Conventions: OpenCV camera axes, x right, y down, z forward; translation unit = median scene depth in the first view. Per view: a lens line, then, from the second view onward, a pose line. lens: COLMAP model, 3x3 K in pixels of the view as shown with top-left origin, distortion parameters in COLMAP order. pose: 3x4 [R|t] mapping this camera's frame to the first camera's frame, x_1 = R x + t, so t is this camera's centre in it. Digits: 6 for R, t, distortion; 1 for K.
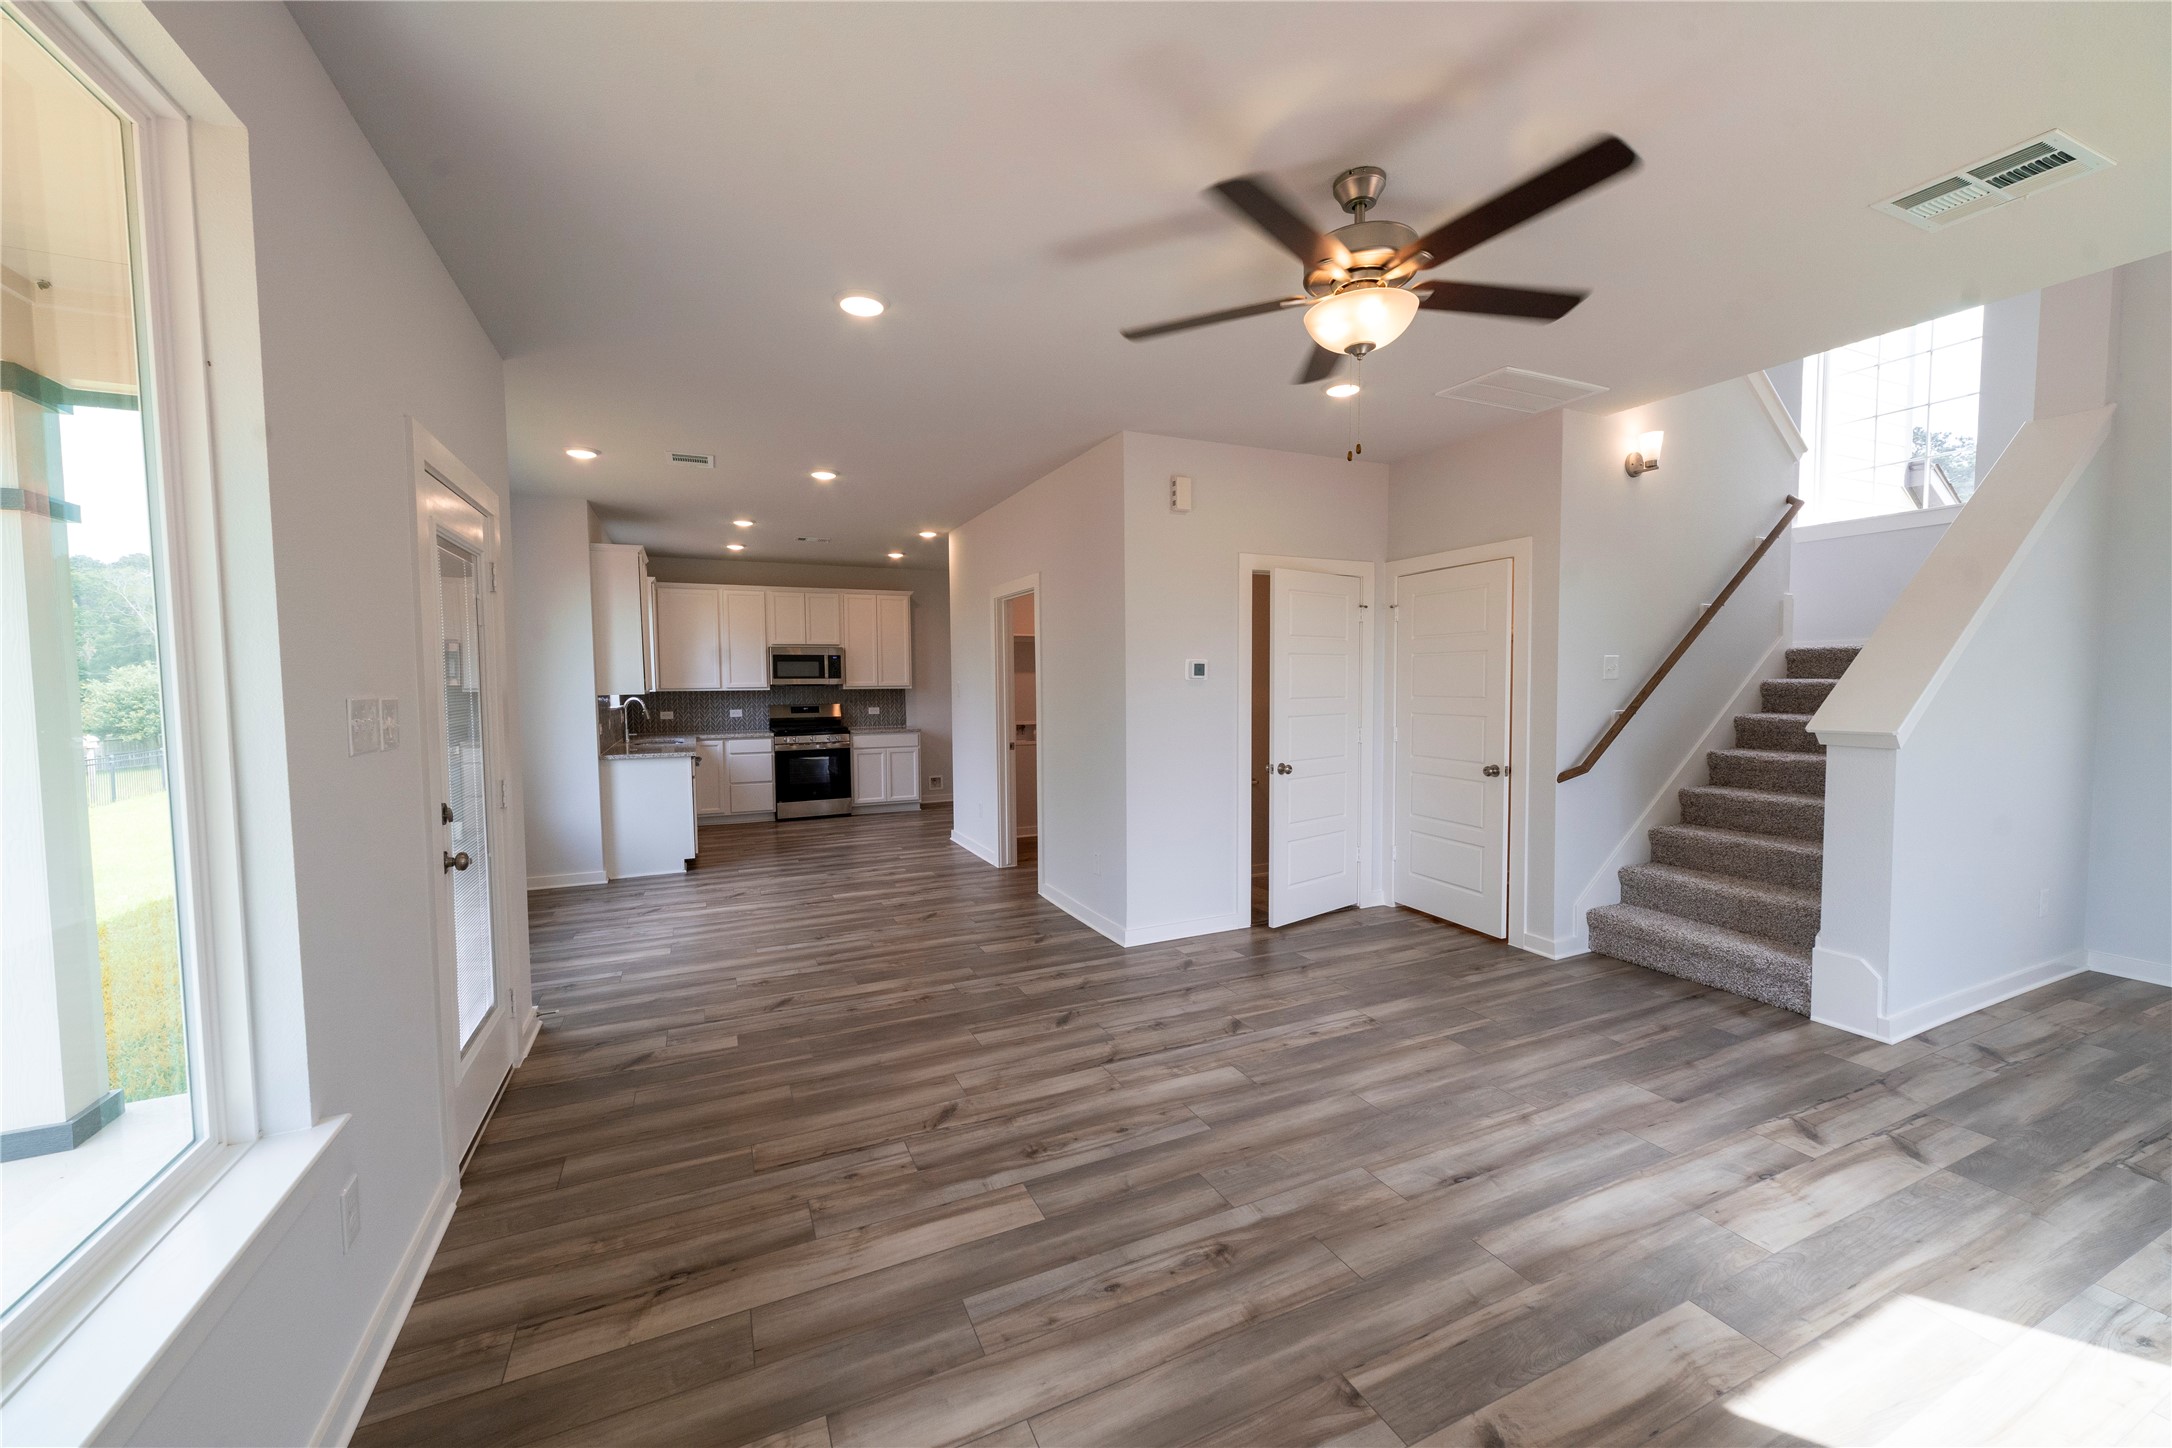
lens RADIAL K [[830.1, 0, 1079.5], [0, 830.1, 723.4], [0, 0, 1]] dist [0.001255, 0.002218]
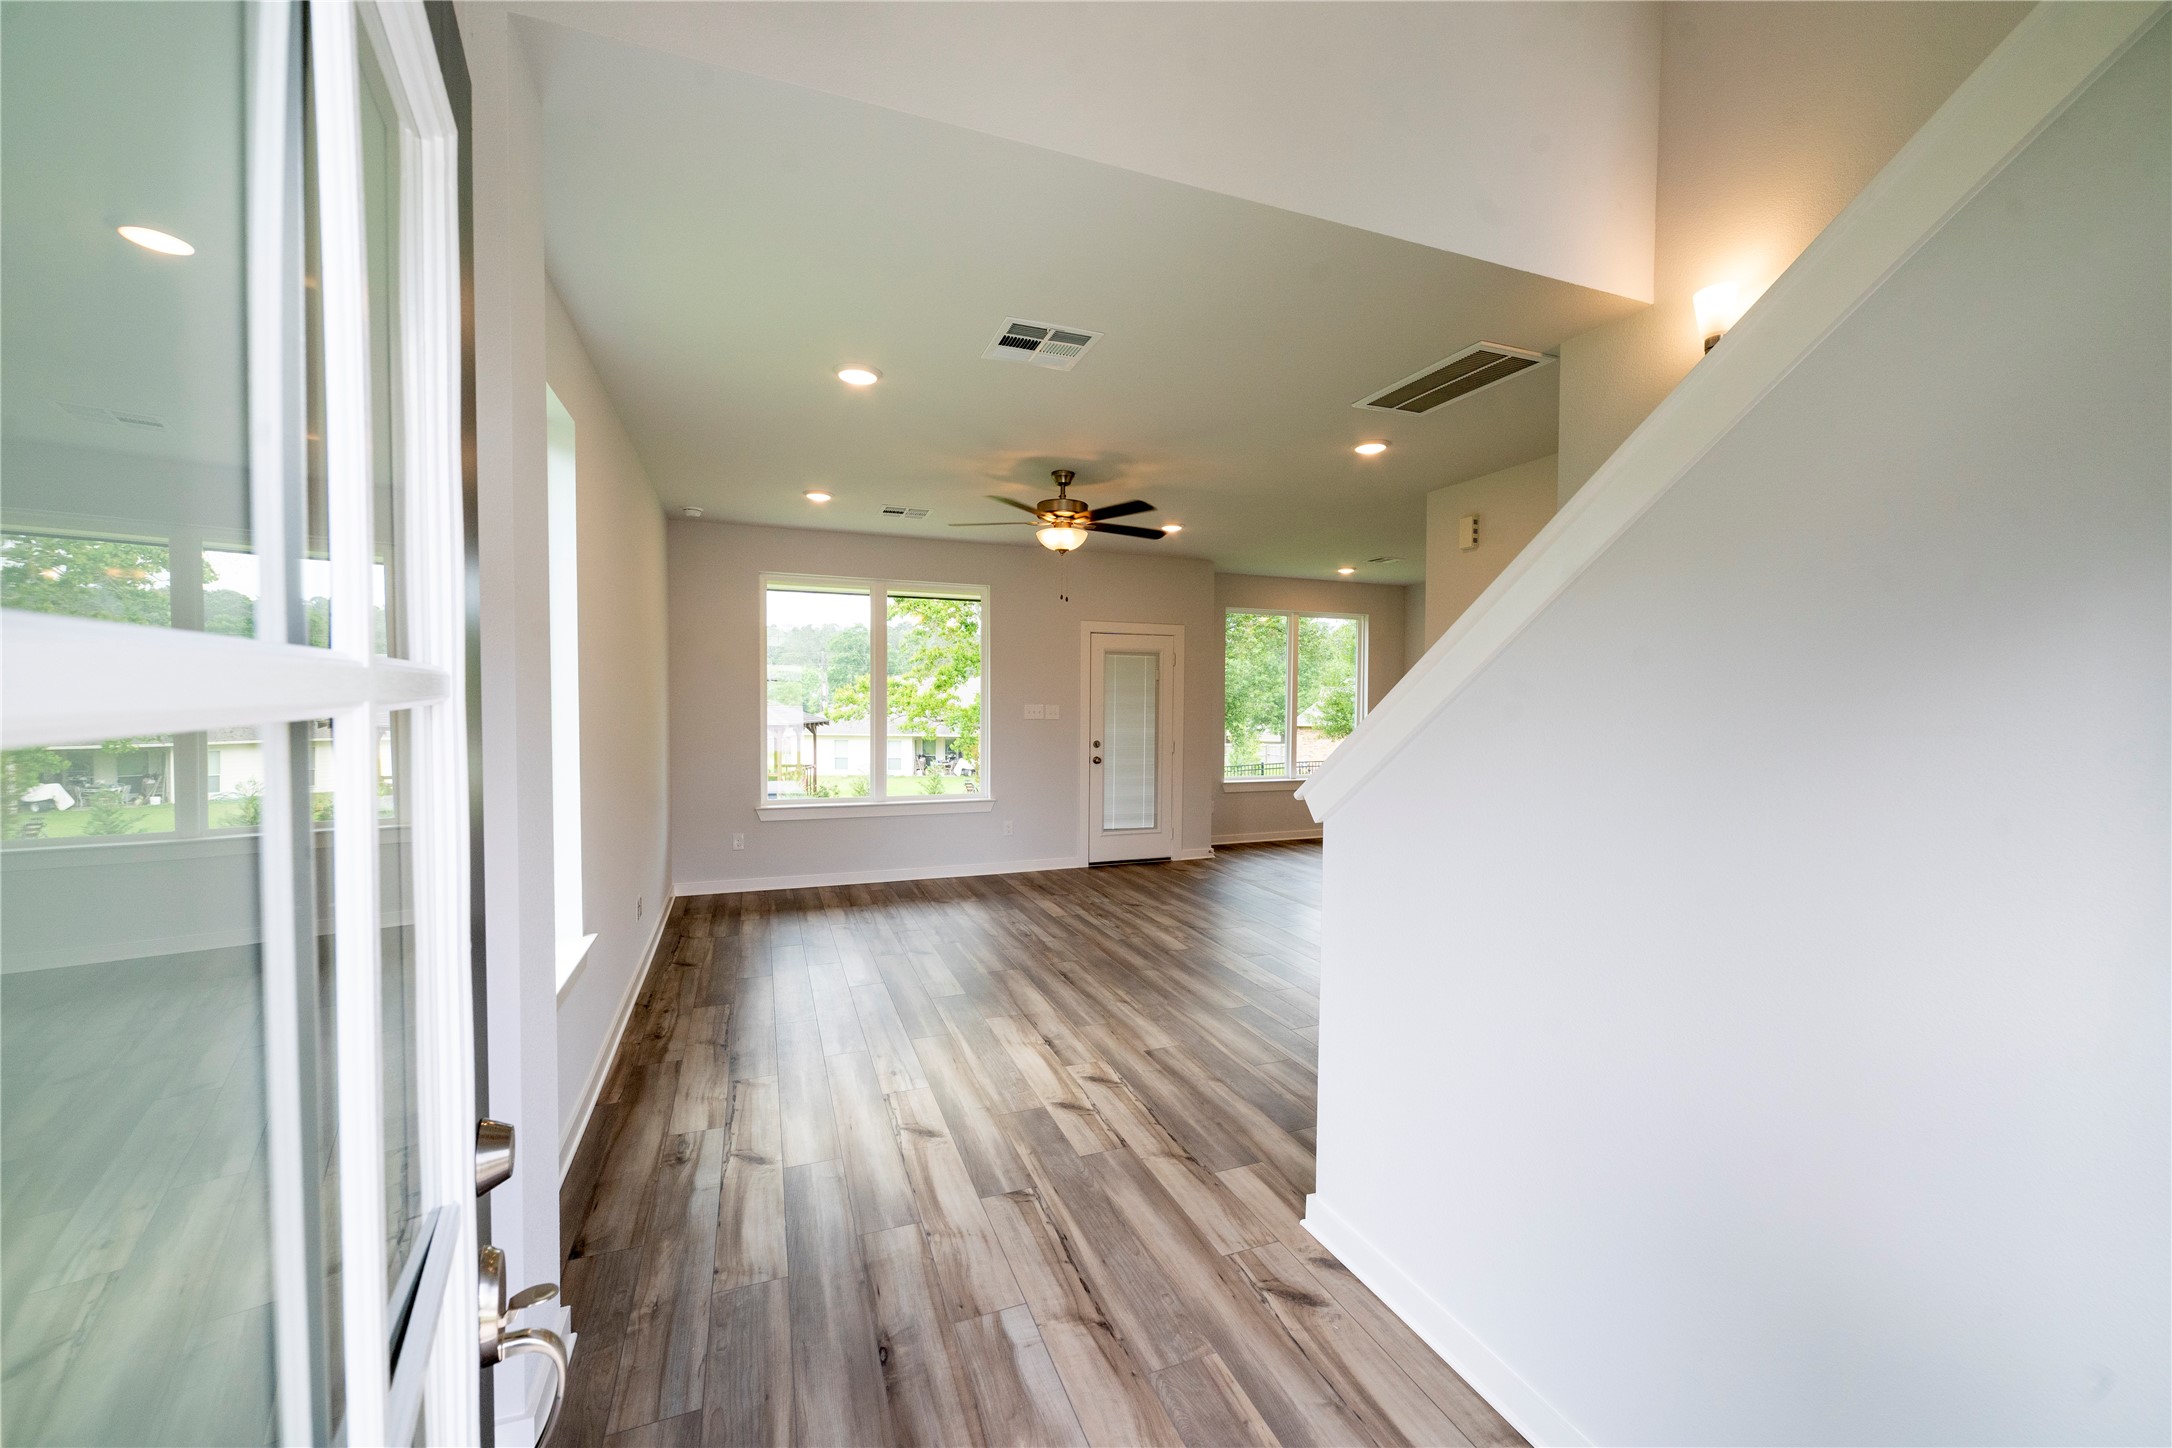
lens RADIAL K [[830.1, 0, 1081.8], [0, 830.1, 722.6], [0, 0, 1]] dist [0.001255, 0.002218]
pose [[-0.058097, 0.039855, -0.997515, 2.693363], [-0.058225, 0.997367, 0.043241, -0.118151], [0.996612, 0.060593, -0.055623, 1.304021]]
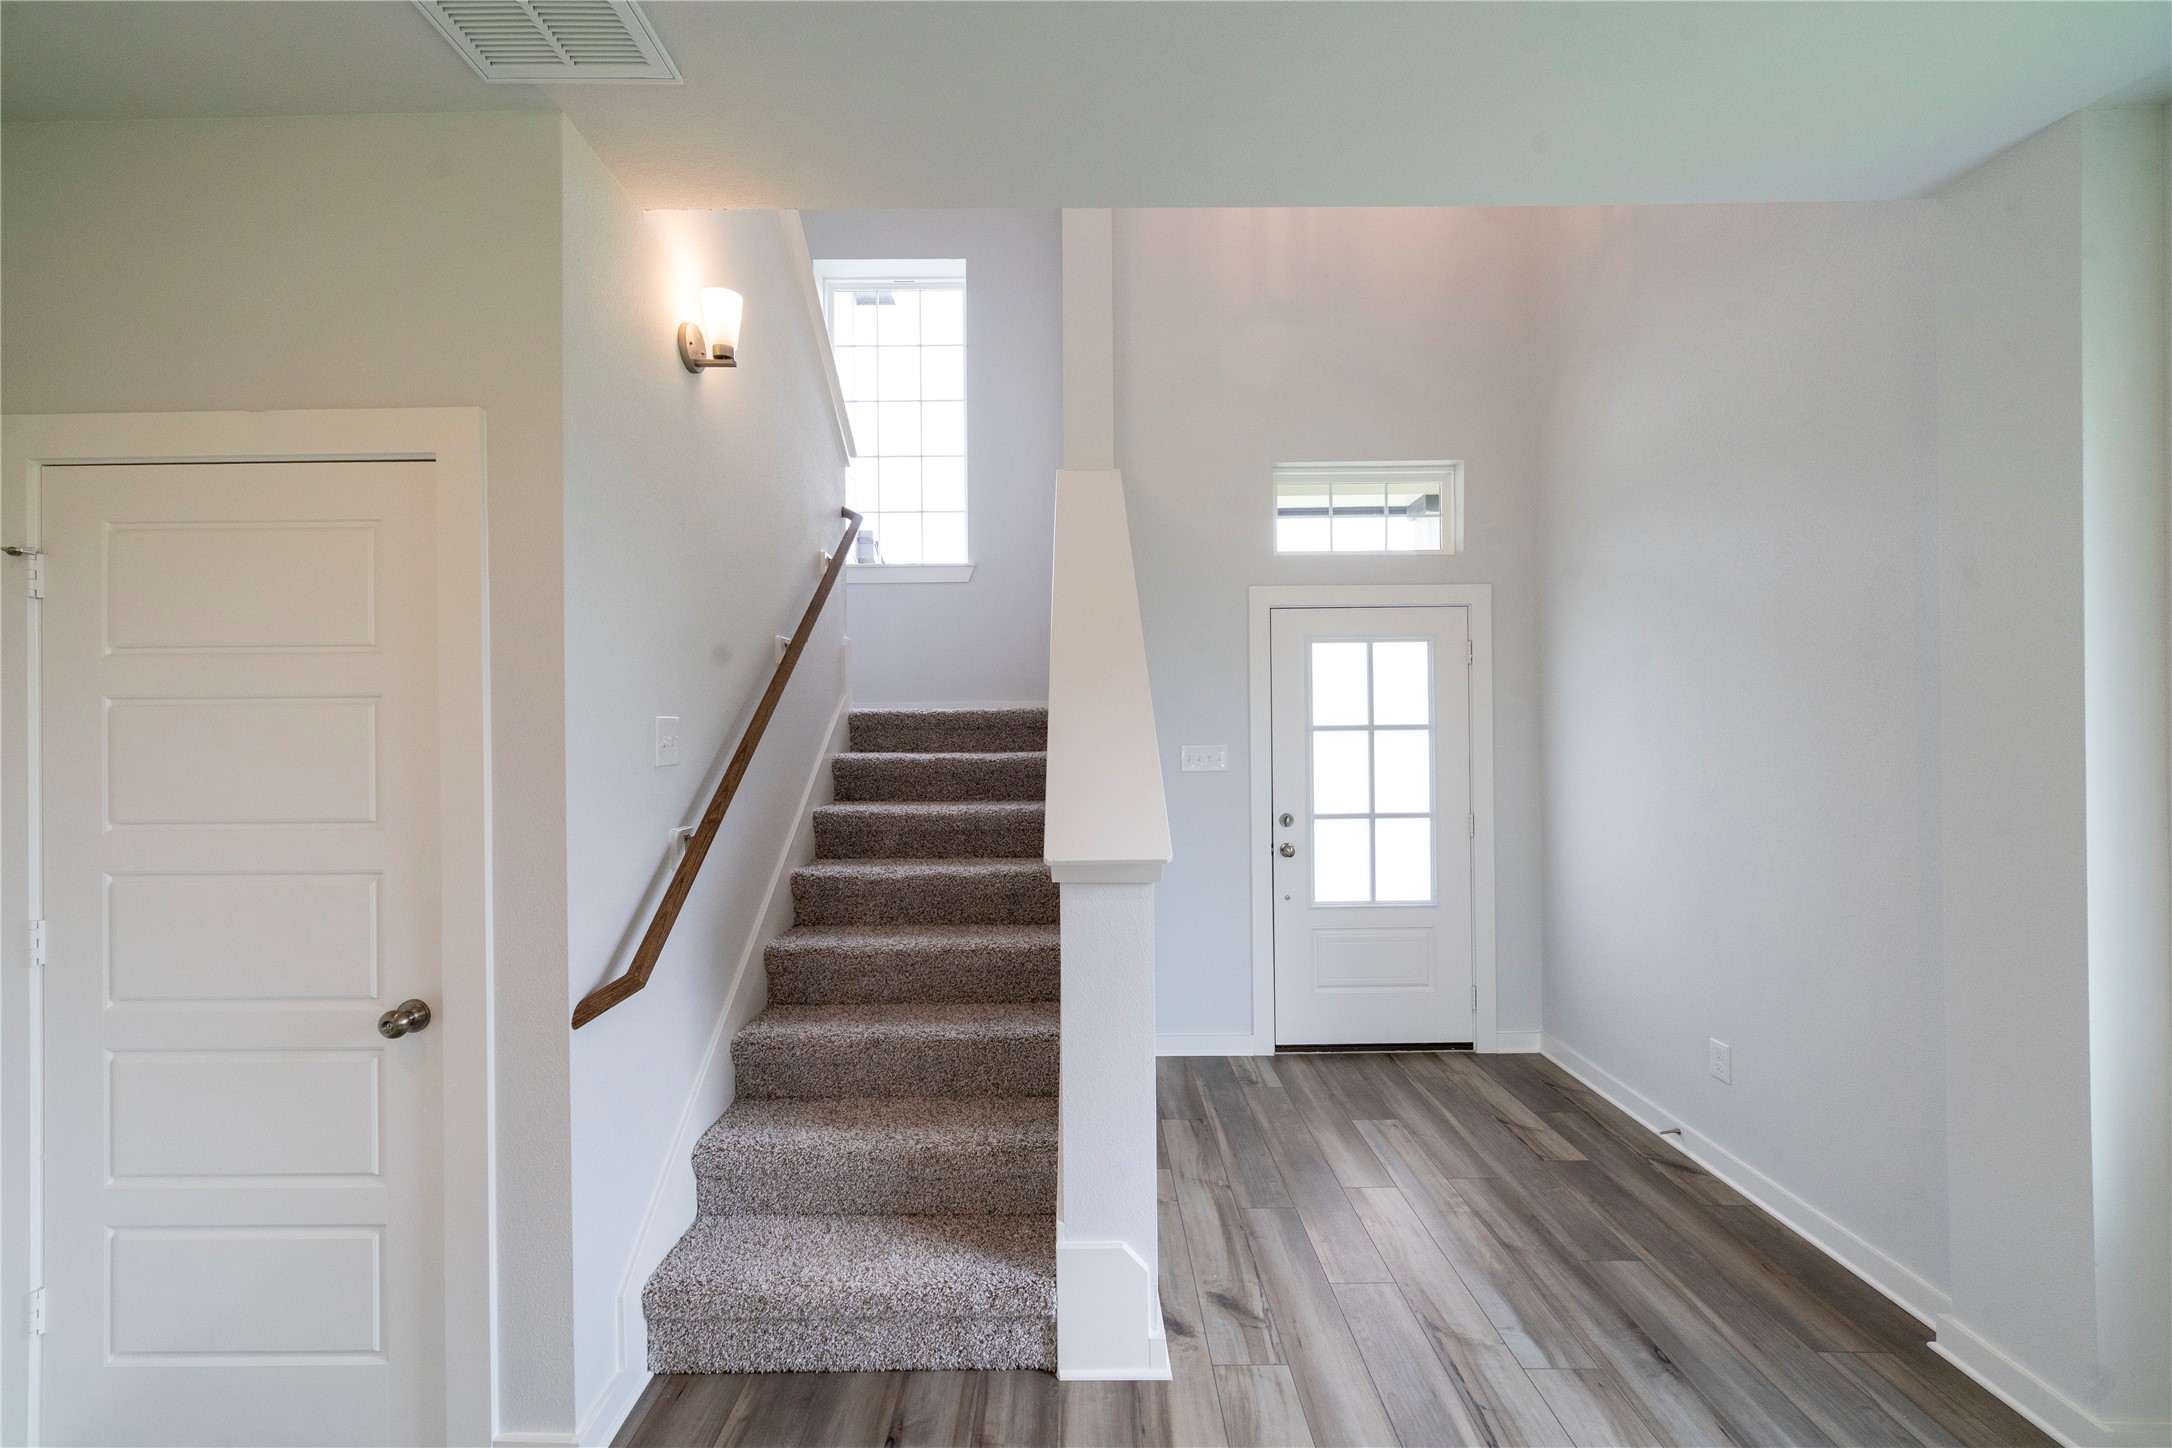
lens RADIAL K [[830.1, 0, 1078.6], [0, 830.1, 731.8], [0, 0, 1]] dist [0.001255, 0.002218]
pose [[0.415371, 0.005425, 0.909636, 0.642045], [0.051935, 0.998210, -0.029668, -0.098143], [-0.908168, 0.059565, 0.414346, 1.247531]]
